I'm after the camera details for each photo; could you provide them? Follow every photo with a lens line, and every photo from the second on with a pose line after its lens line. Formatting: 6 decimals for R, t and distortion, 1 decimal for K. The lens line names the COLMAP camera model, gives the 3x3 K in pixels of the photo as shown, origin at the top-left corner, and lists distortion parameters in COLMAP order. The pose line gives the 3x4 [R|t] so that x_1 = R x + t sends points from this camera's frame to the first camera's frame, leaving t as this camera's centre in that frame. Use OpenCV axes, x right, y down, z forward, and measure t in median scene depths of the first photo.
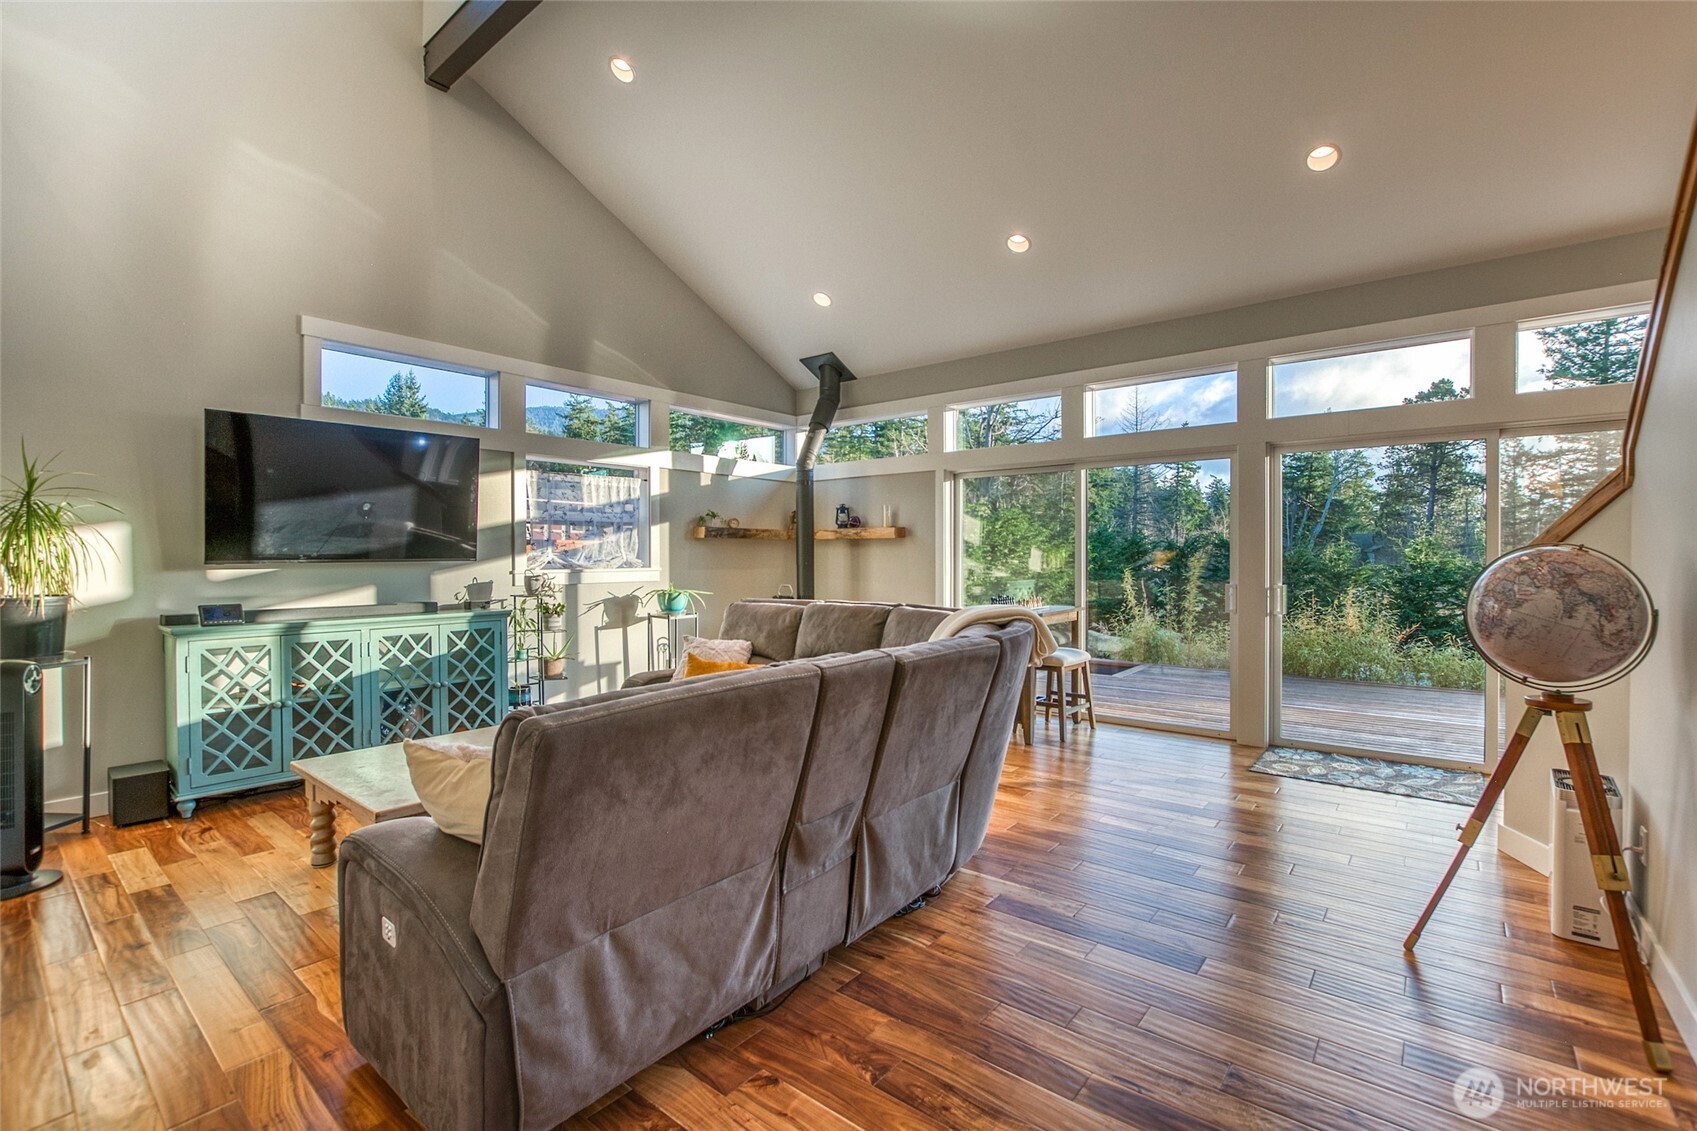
lens RADIAL K [[744.4, 0, 853.7], [0, 744.4, 547.3], [0, 0, 1]] dist [-0.011765, 0.000808]
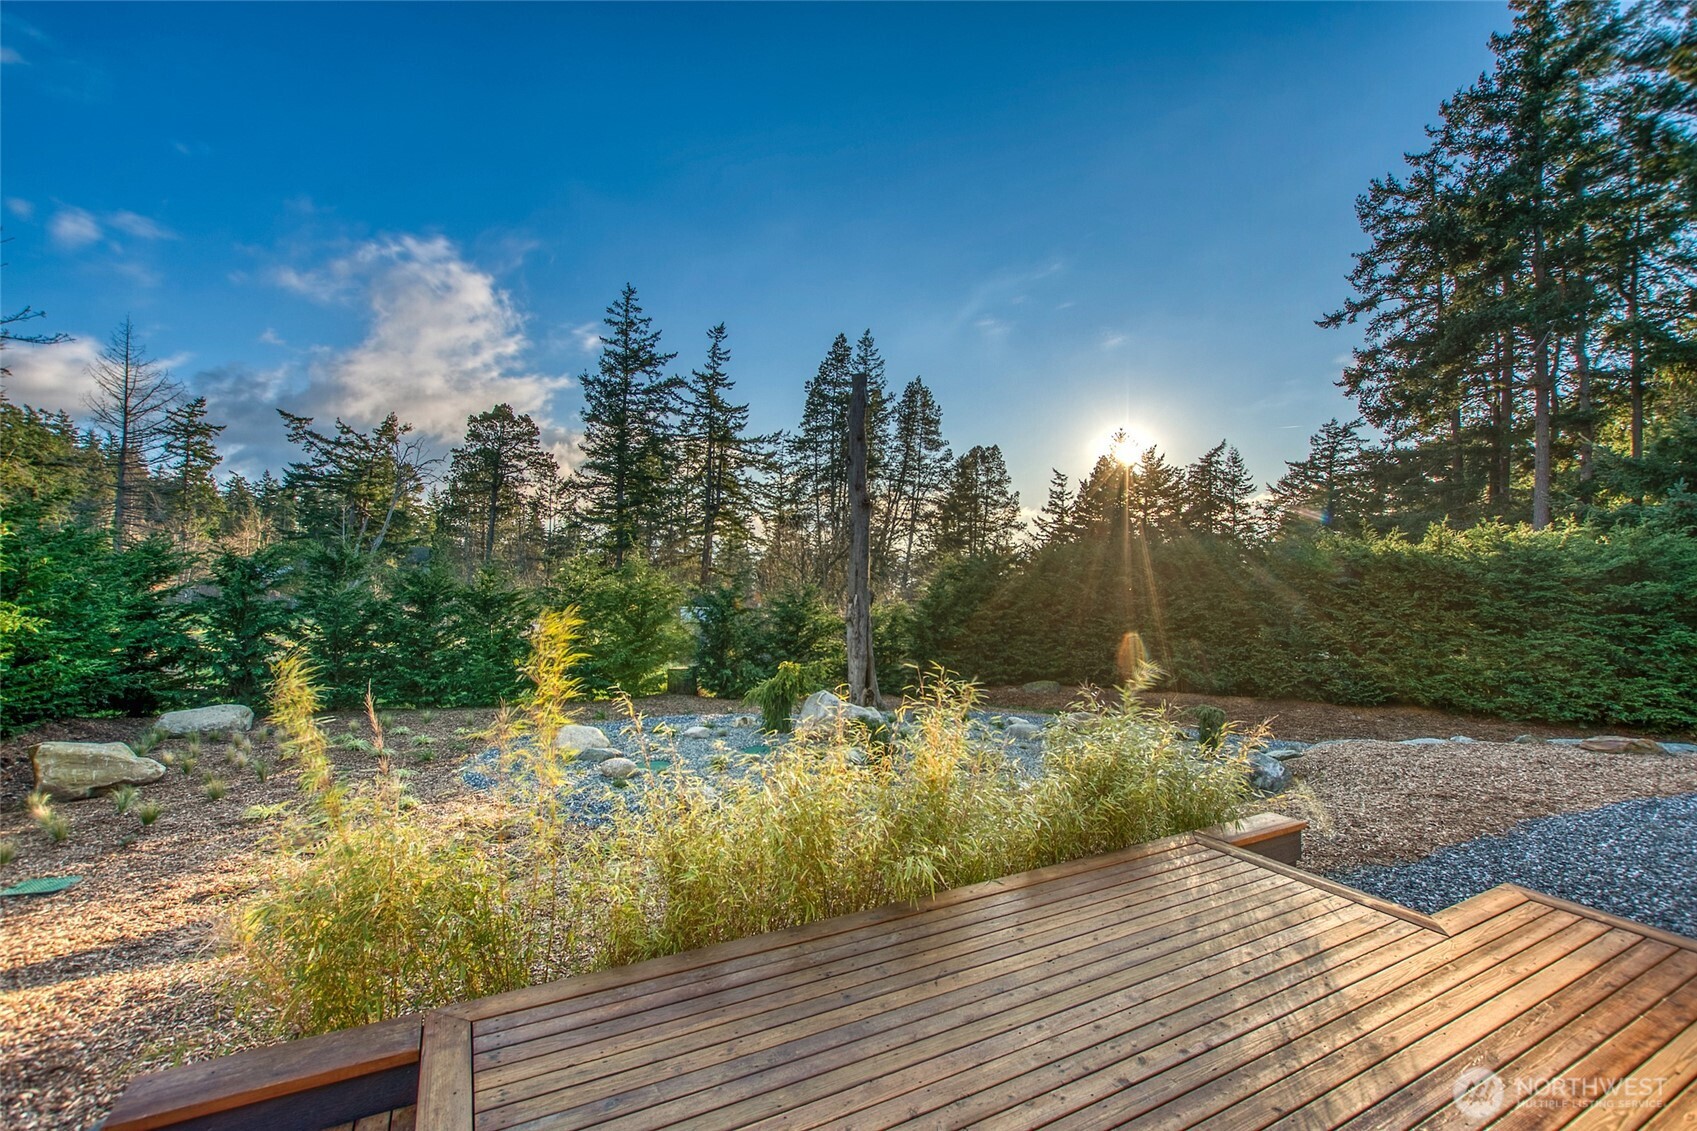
lens RADIAL K [[744.4, 0, 853.7], [0, 744.4, 547.3], [0, 0, 1]] dist [-0.011765, 0.000808]
pose [[0.401168, 0.030322, 0.915503, 0.028464], [-0.014402, 0.999537, -0.026795, -0.000982], [-0.915891, -0.002436, 0.401419, 0.100574]]
